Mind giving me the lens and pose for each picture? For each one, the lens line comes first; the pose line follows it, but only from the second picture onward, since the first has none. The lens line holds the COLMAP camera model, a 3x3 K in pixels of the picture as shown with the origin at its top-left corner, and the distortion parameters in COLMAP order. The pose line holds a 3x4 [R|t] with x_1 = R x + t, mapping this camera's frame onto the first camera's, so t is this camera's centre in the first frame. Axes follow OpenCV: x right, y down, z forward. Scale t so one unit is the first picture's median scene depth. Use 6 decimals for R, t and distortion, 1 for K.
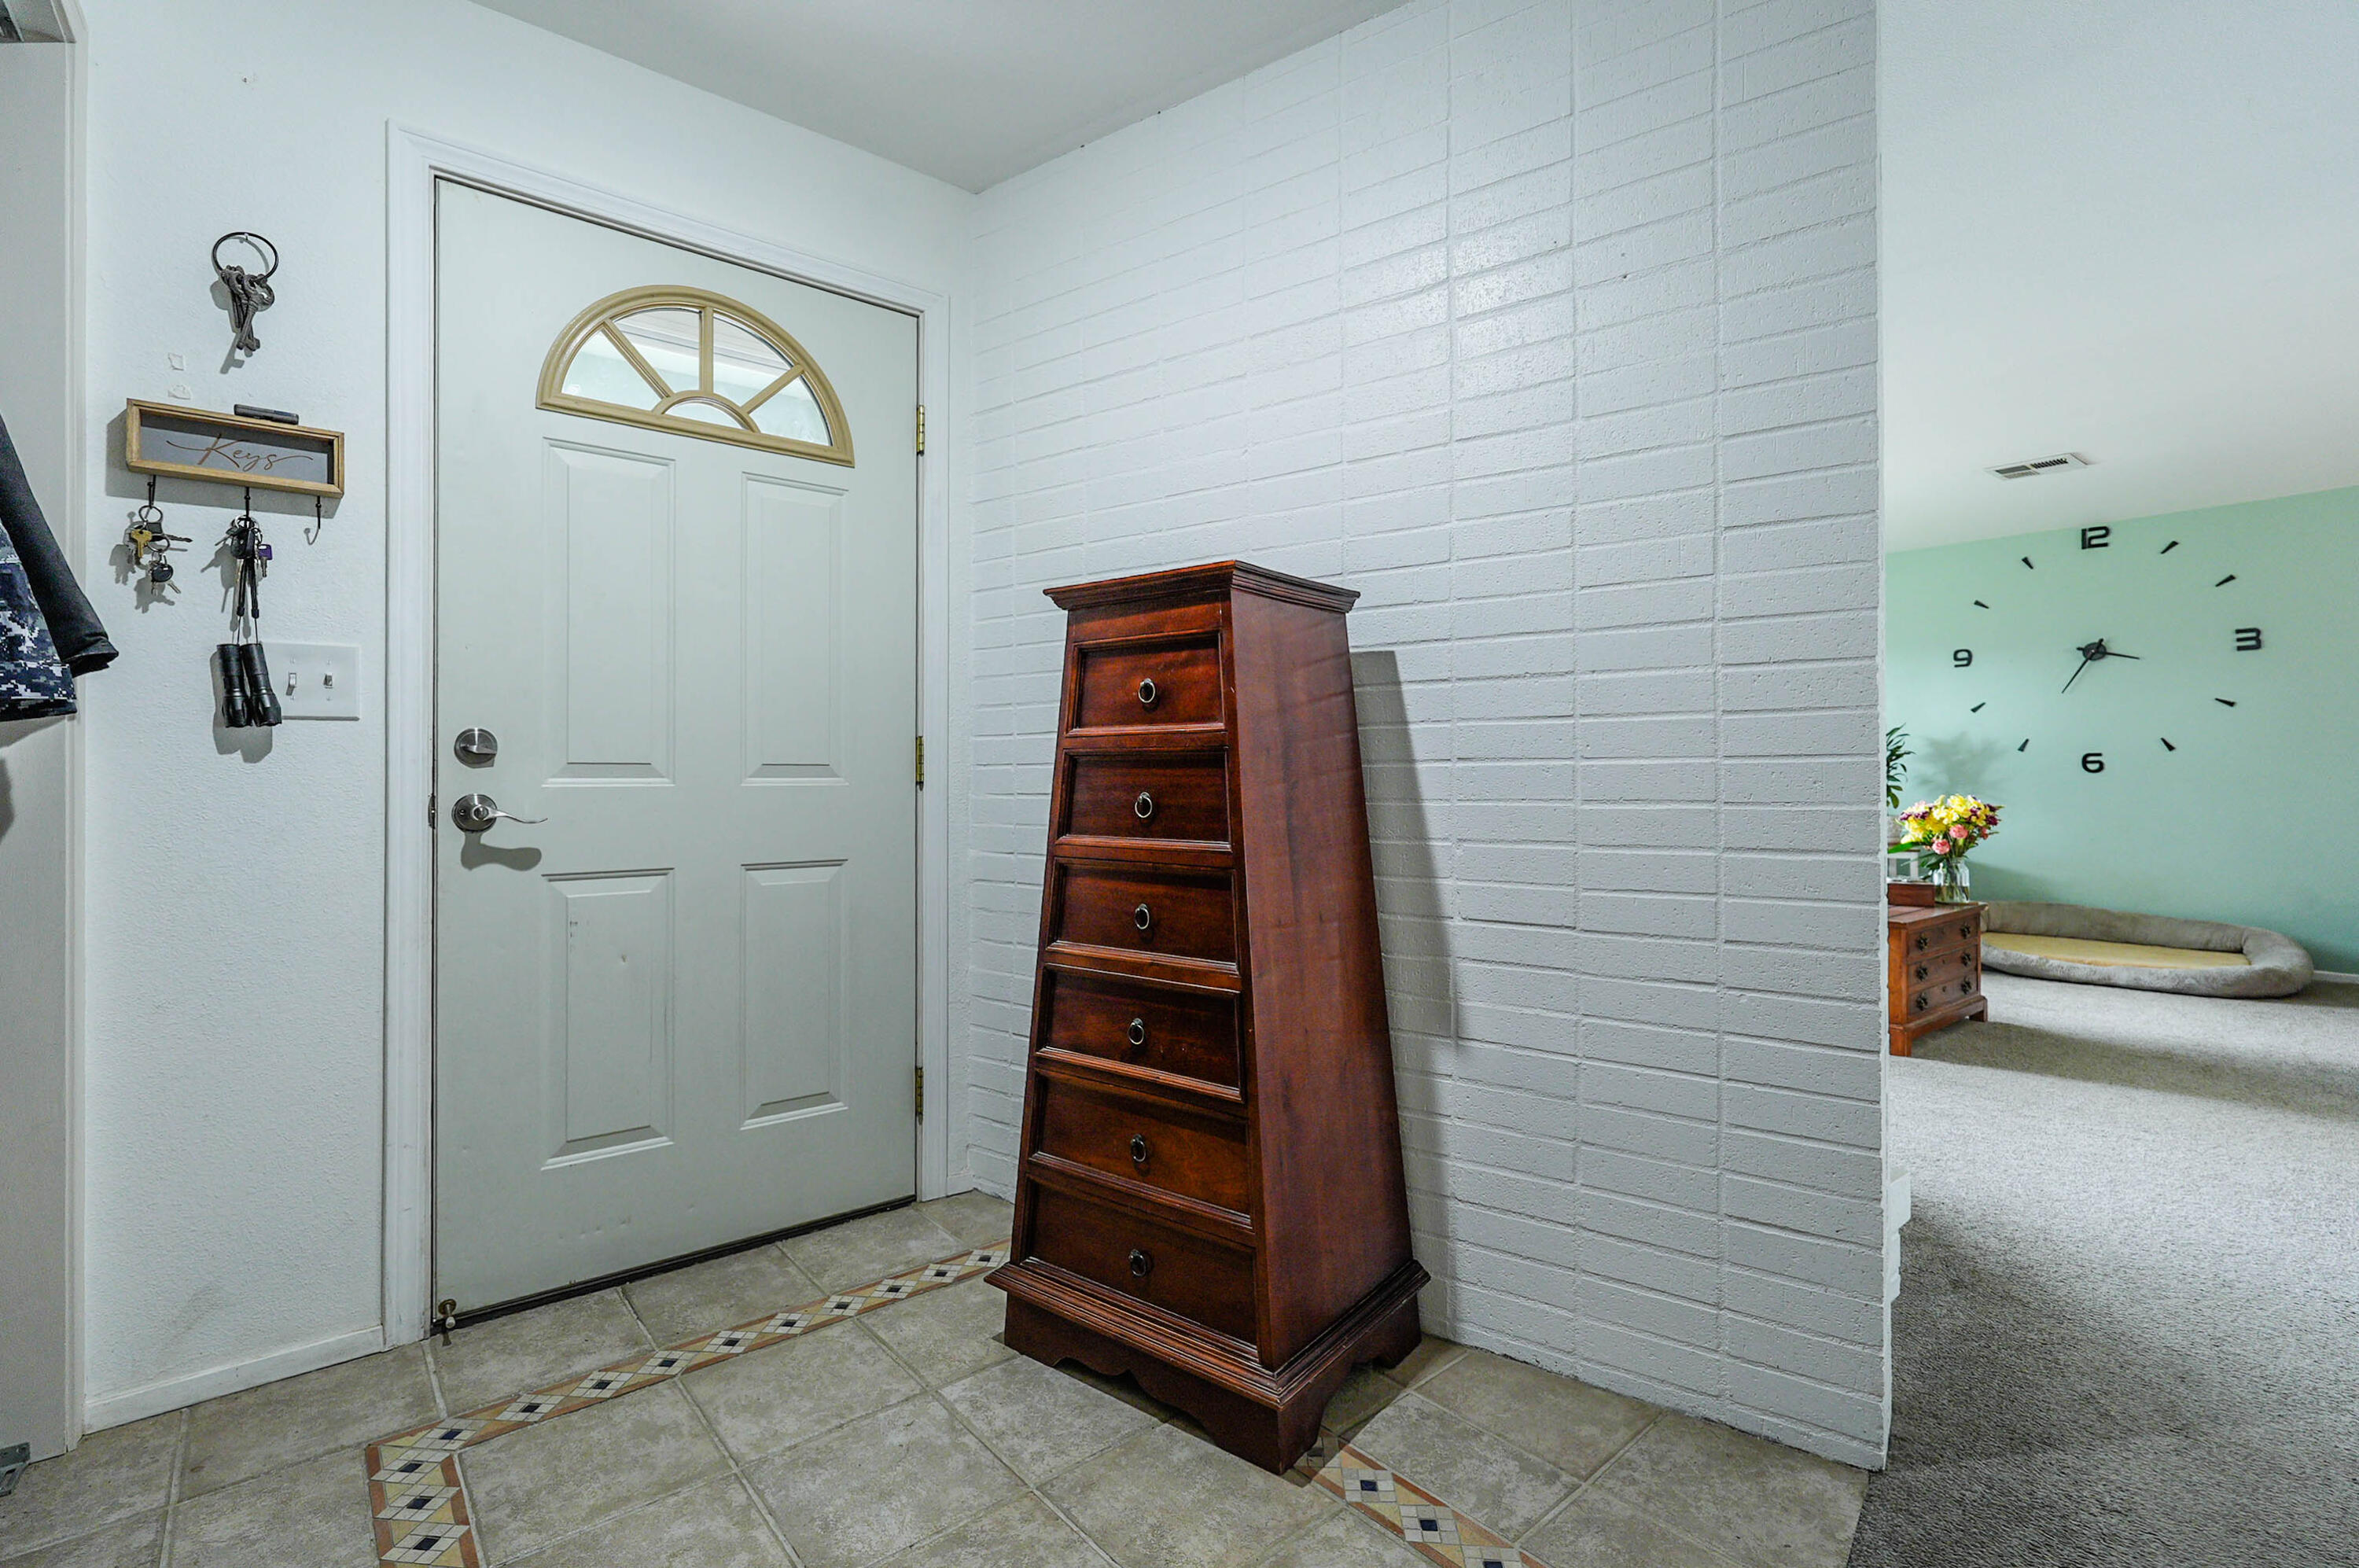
lens RADIAL K [[1081.8, 0, 1175.9], [0, 1081.8, 773.2], [0, 0, 1]] dist [0.000659, 0.000140]
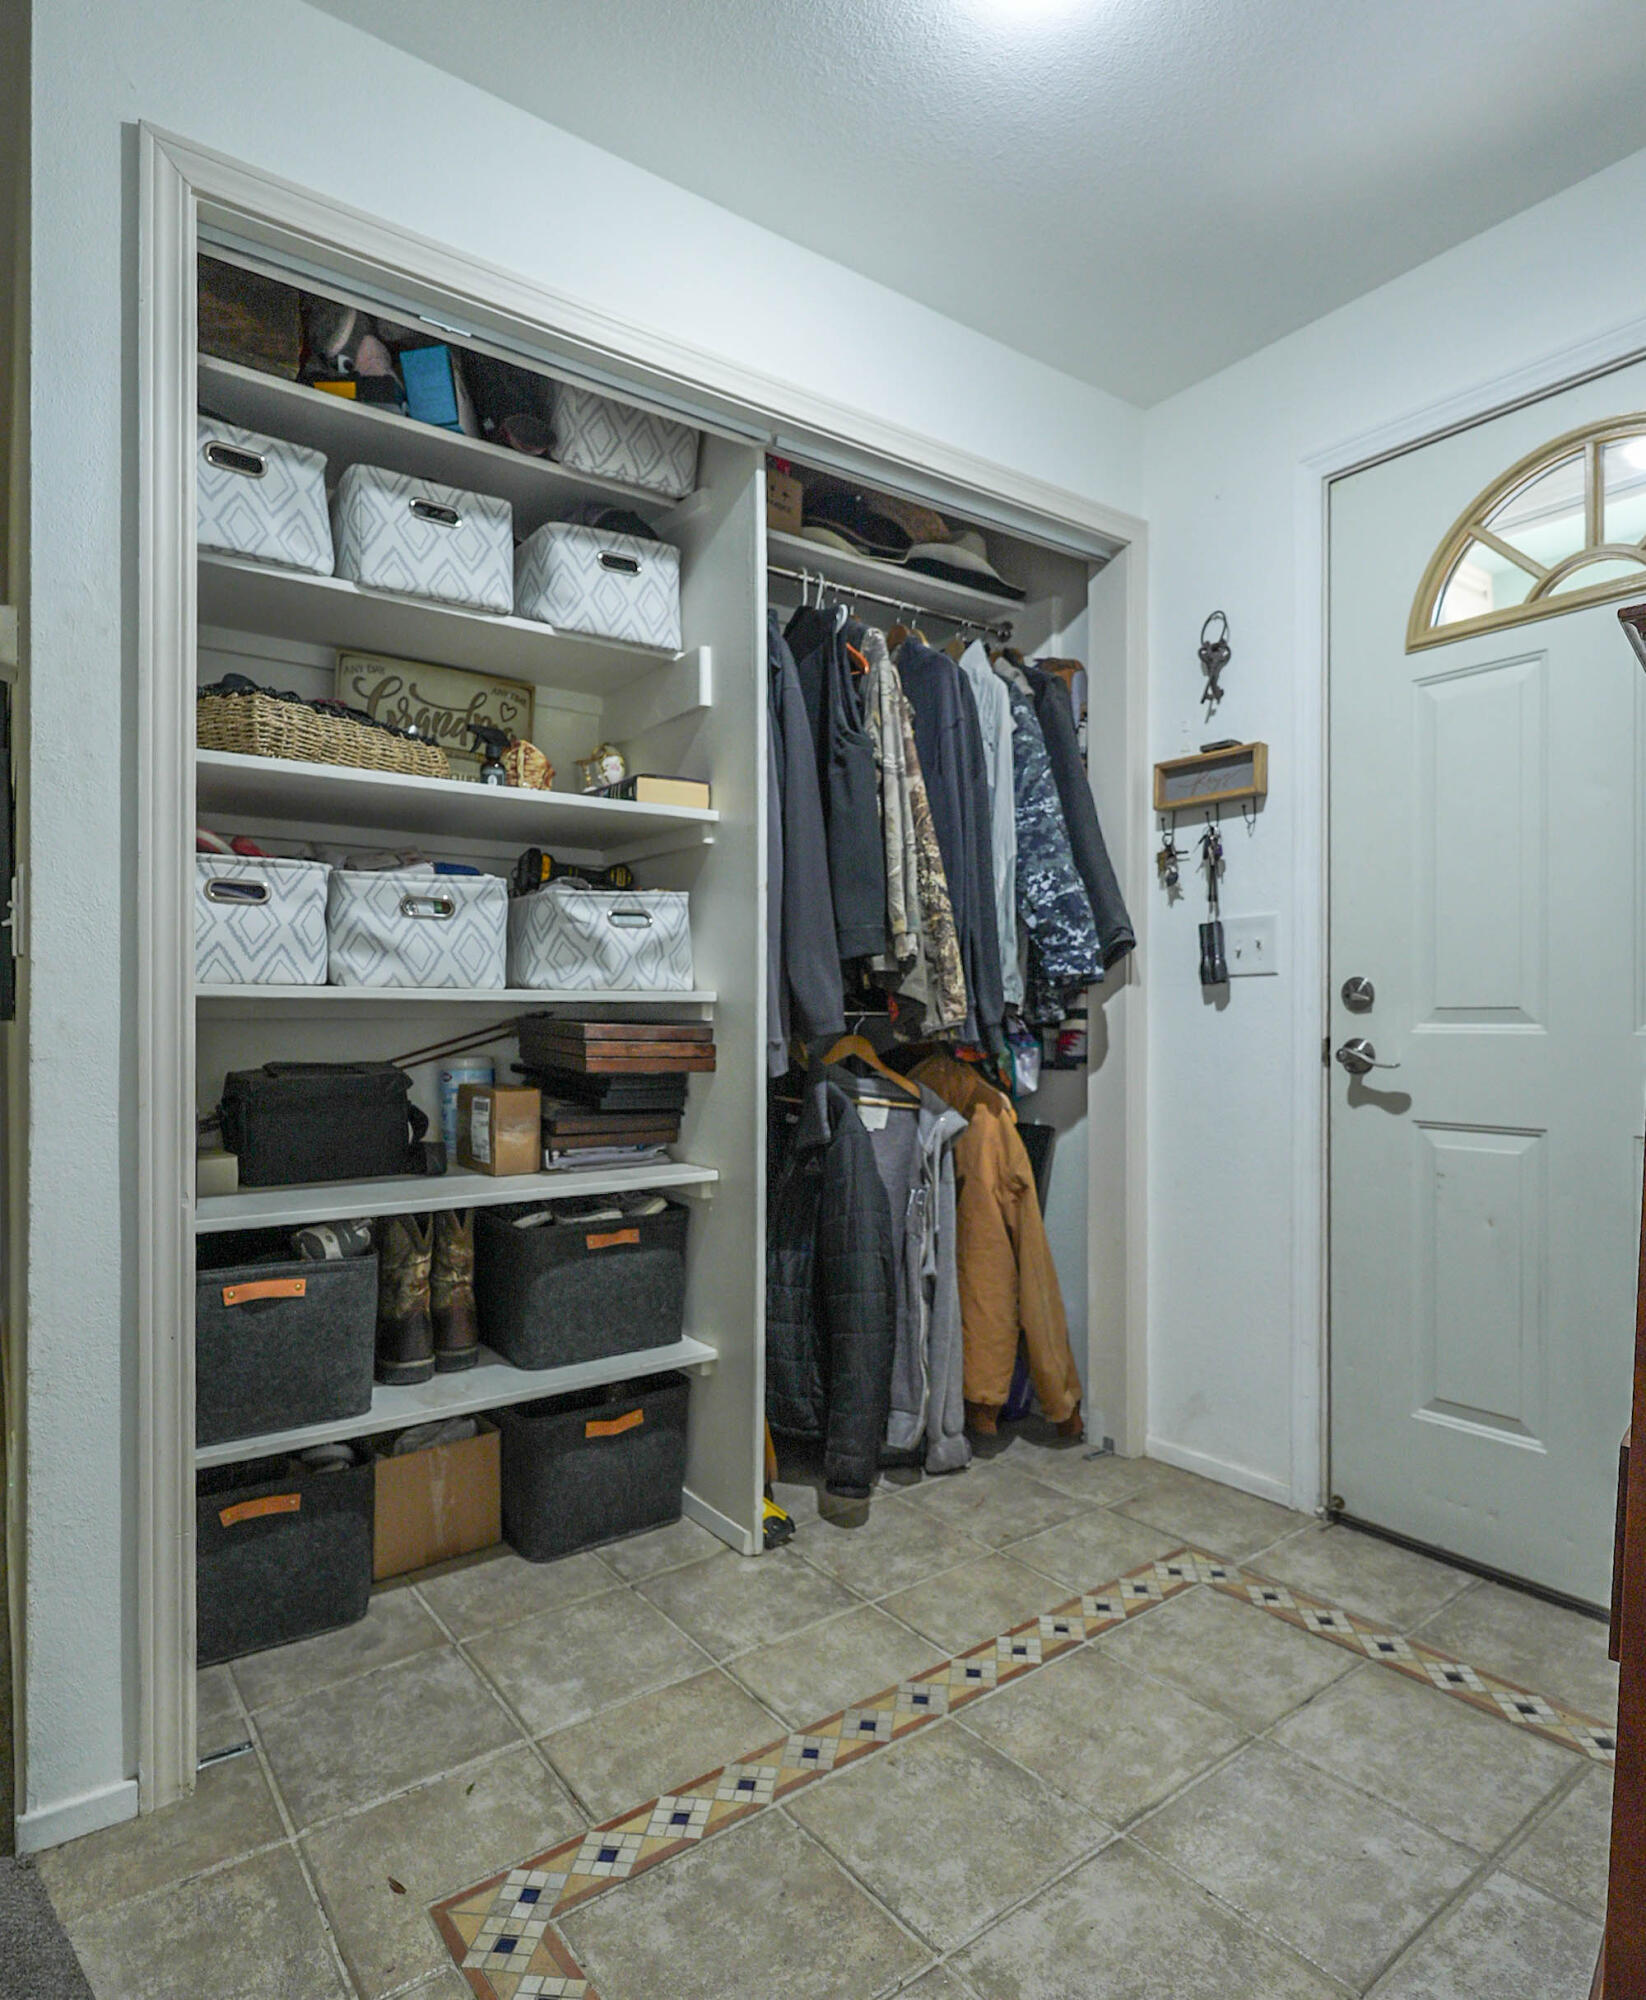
lens RADIAL K [[1128.5, 0, 829.6], [0, 1128.5, 1027.3], [0, 0, 1]] dist [0.012597, -0.000367]
pose [[-0.029670, 0.006760, -0.999537, 0.525128], [0.002069, 0.999975, 0.006701, -0.000360], [0.999558, -0.001869, -0.029684, 0.546962]]
